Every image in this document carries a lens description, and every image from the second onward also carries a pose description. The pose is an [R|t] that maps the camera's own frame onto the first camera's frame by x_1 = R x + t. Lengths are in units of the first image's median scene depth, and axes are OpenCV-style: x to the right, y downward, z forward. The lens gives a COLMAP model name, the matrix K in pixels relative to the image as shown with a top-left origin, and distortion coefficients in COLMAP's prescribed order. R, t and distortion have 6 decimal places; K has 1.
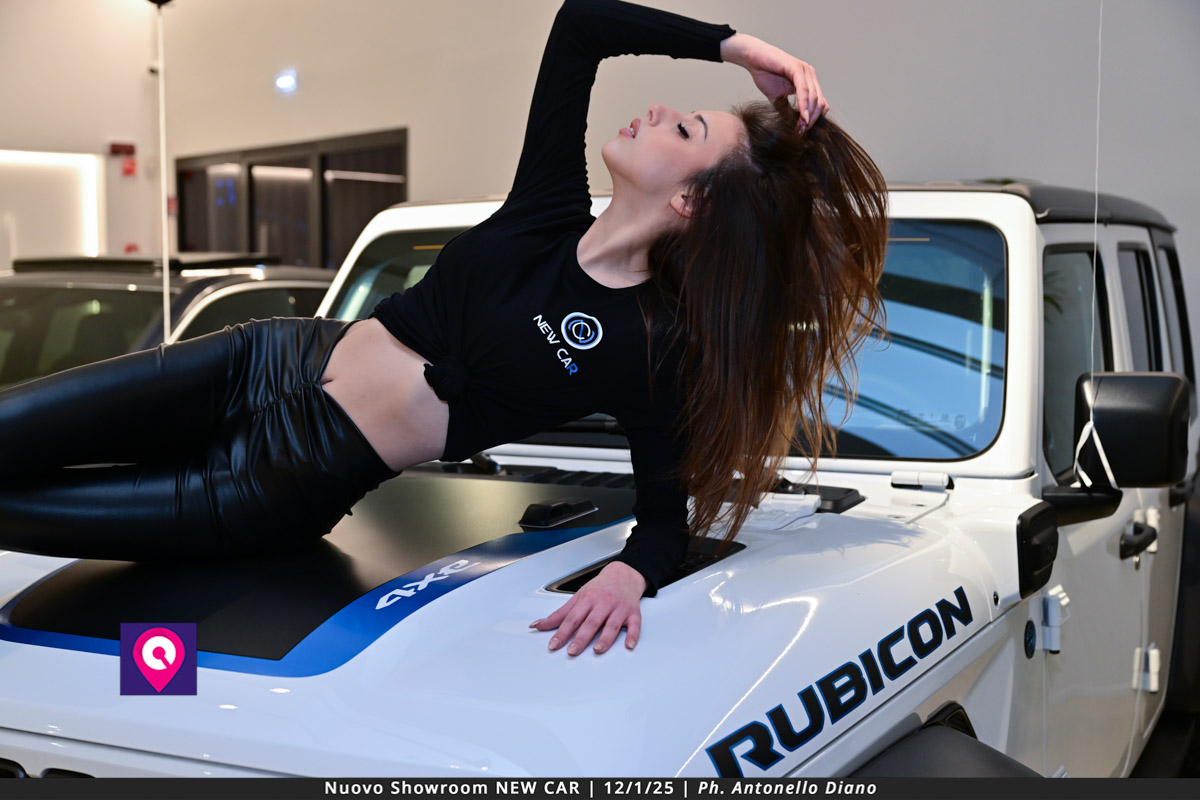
lens RADIAL K [[1588.9, 0, 596.9], [0, 1588.9, 397.0], [0, 0, 1]] dist [-0.048481, 0.000000]
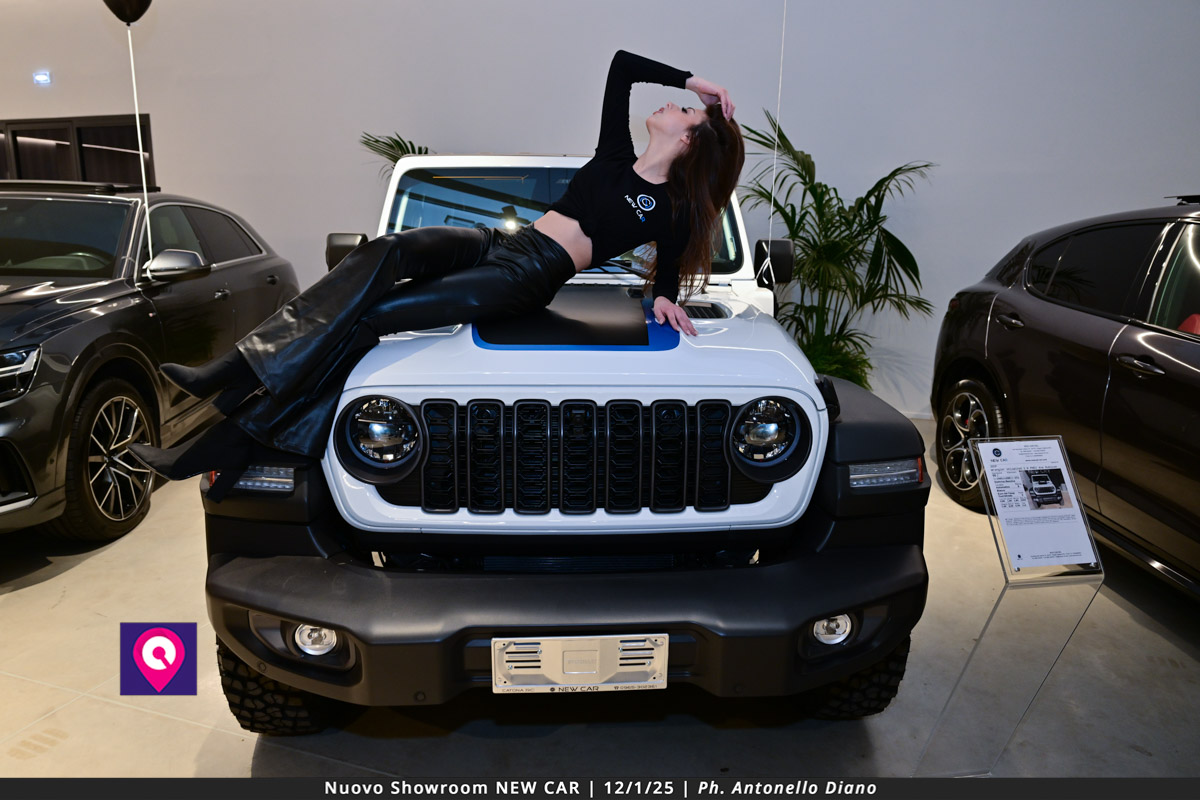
lens RADIAL K [[793.2, 0, 605.2], [0, 793.2, 405.8], [0, 0, 1]] dist [-0.007598, 0.005600]
pose [[0.876404, -0.092362, 0.472636, -0.702254], [0.019501, 0.987437, 0.156804, 0.065686], [-0.481181, -0.128207, 0.867195, 0.018075]]
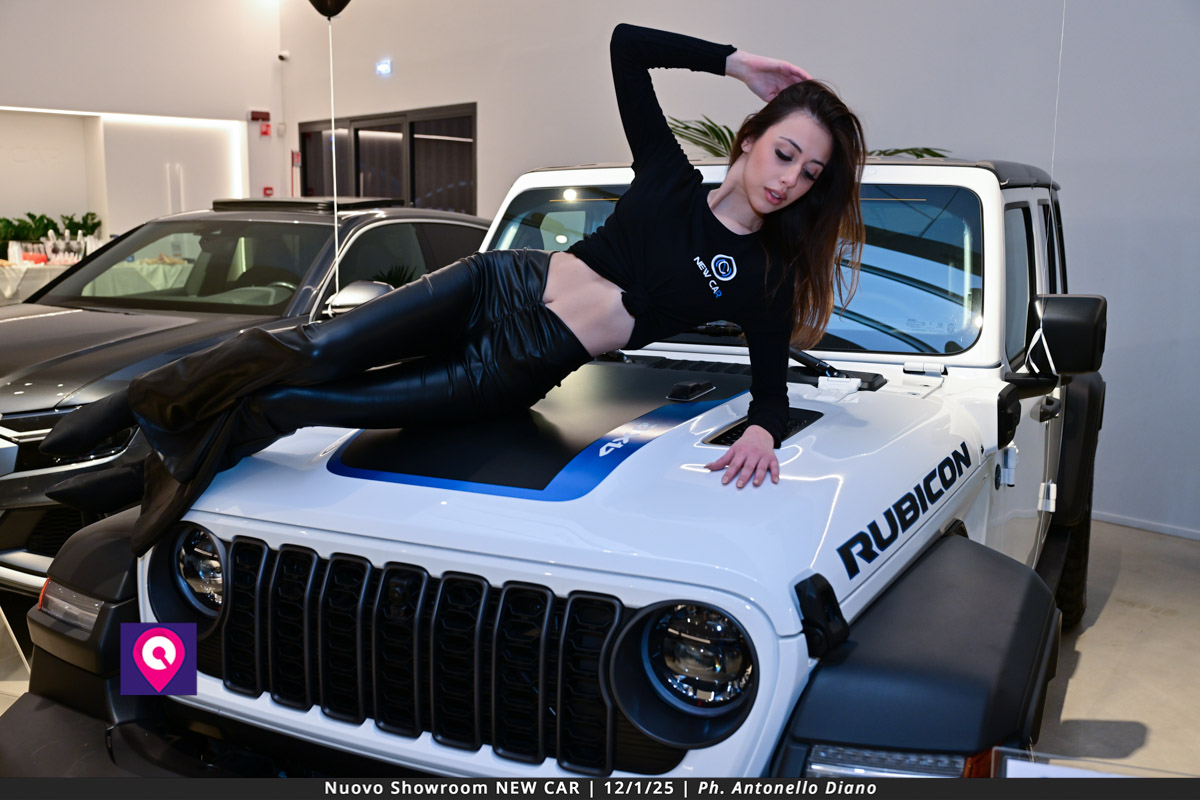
lens RADIAL K [[1142.2, 0, 605.1], [0, 1142.2, 404.6], [0, 0, 1]] dist [-0.030226, 0.000000]
pose [[0.999954, 0.004806, 0.008327, -0.097424], [-0.005553, 0.995734, 0.092106, -0.009313], [-0.007849, -0.092148, 0.995714, -0.044946]]
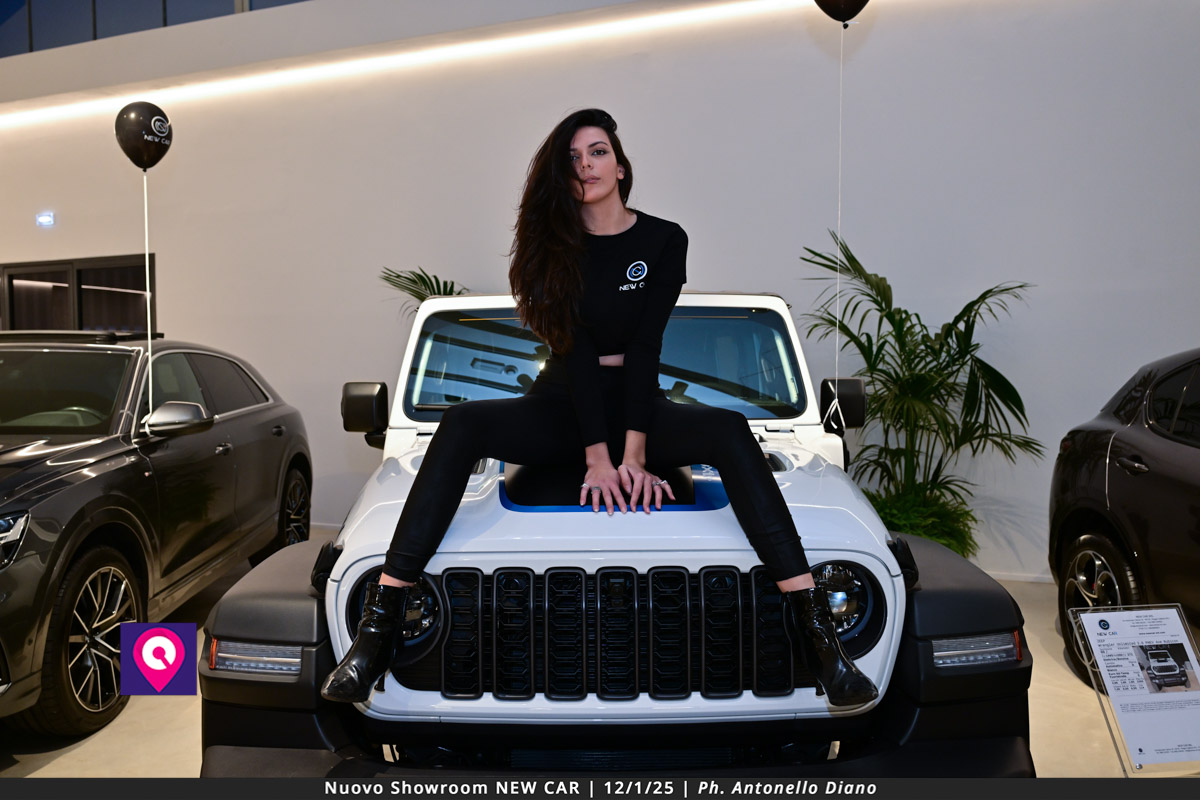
lens RADIAL K [[945.9, 0, 601.2], [0, 945.9, 409.2], [0, 0, 1]] dist [-0.010383, 0.017154]
pose [[0.903382, -0.030559, 0.427747, -0.724249], [0.039744, 0.999131, -0.012557, 0.049350], [-0.426991, 0.028344, 0.903811, -0.056967]]
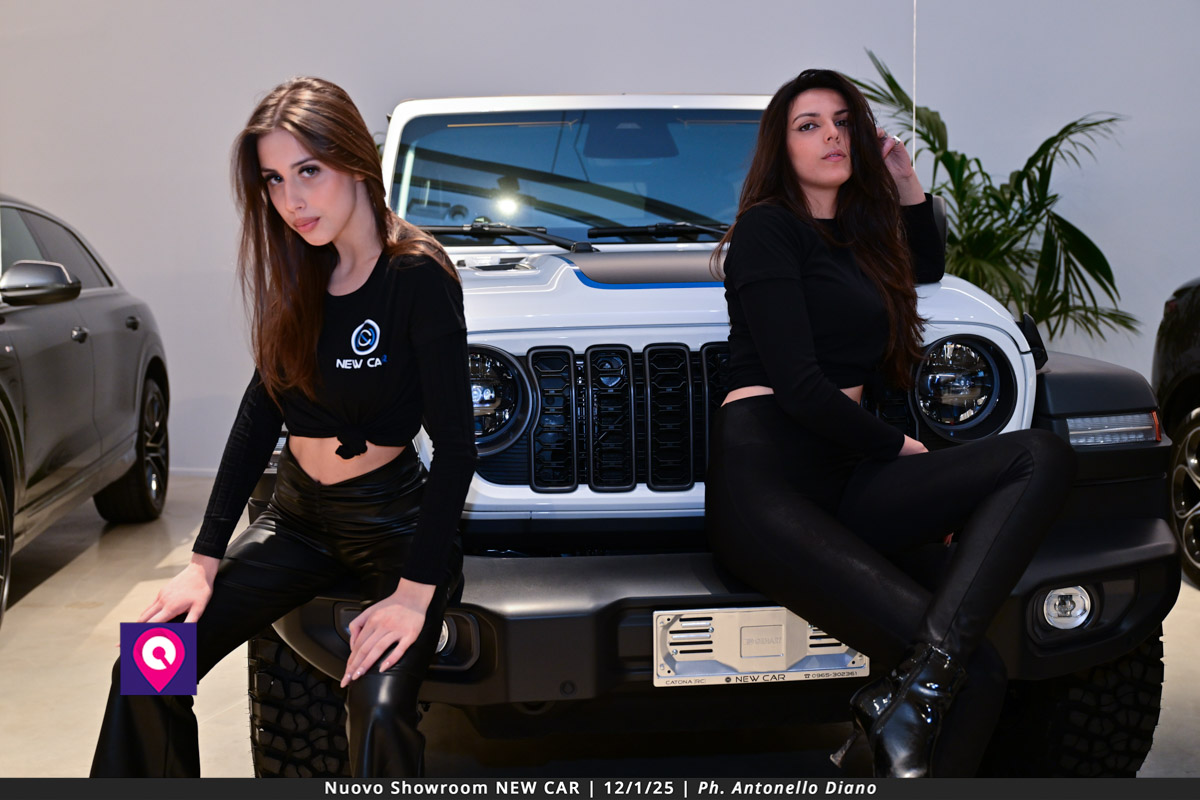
lens RADIAL K [[1348.9, 0, 604.9], [0, 1348.9, 391.5], [0, 0, 1]] dist [-0.007091, 0.000000]
pose [[0.865845, -0.056073, 0.497160, -1.040688], [0.054223, 0.998364, 0.018168, 0.232864], [-0.497365, 0.011227, 0.867469, -0.214215]]
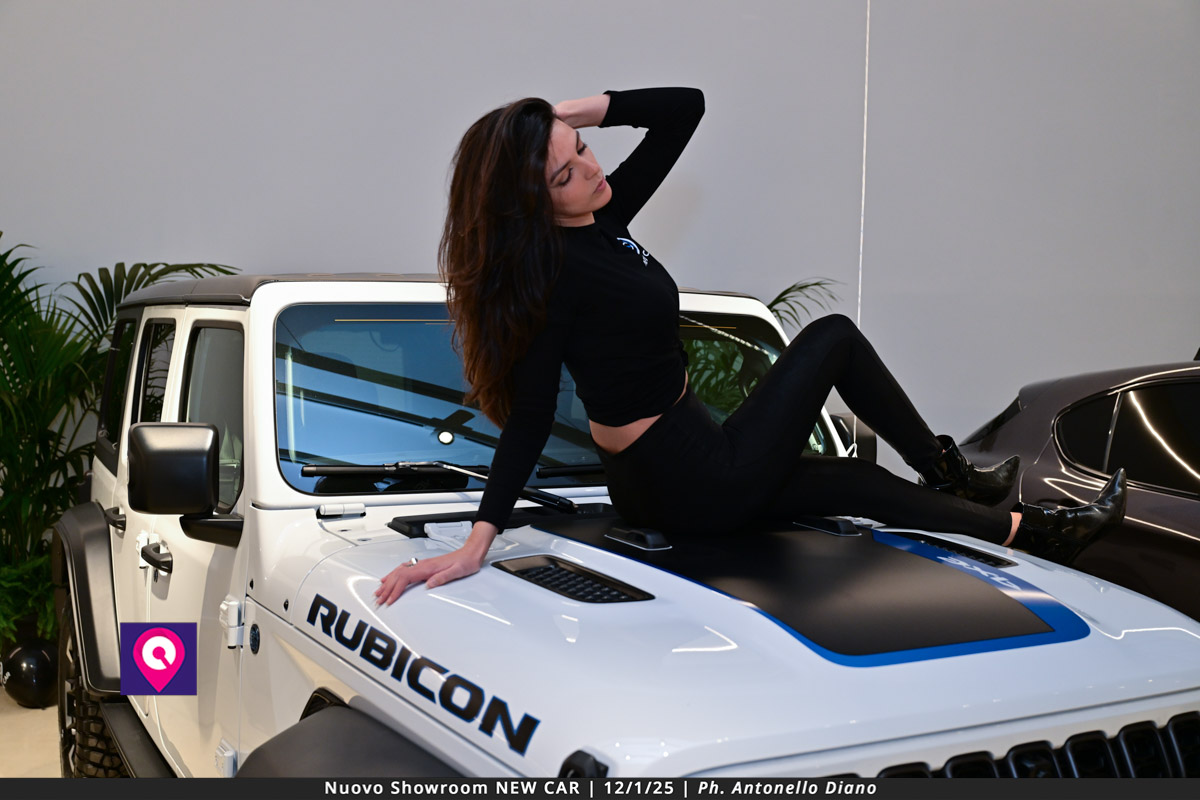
lens RADIAL K [[1297.1, 0, 600.3], [0, 1297.1, 398.7], [0, 0, 1]] dist [0.007896, 0.000000]
pose [[0.611325, -0.021713, 0.791082, -1.188380], [0.045074, 0.998956, -0.007413, -0.041174], [-0.790095, 0.040189, 0.611666, 0.566695]]
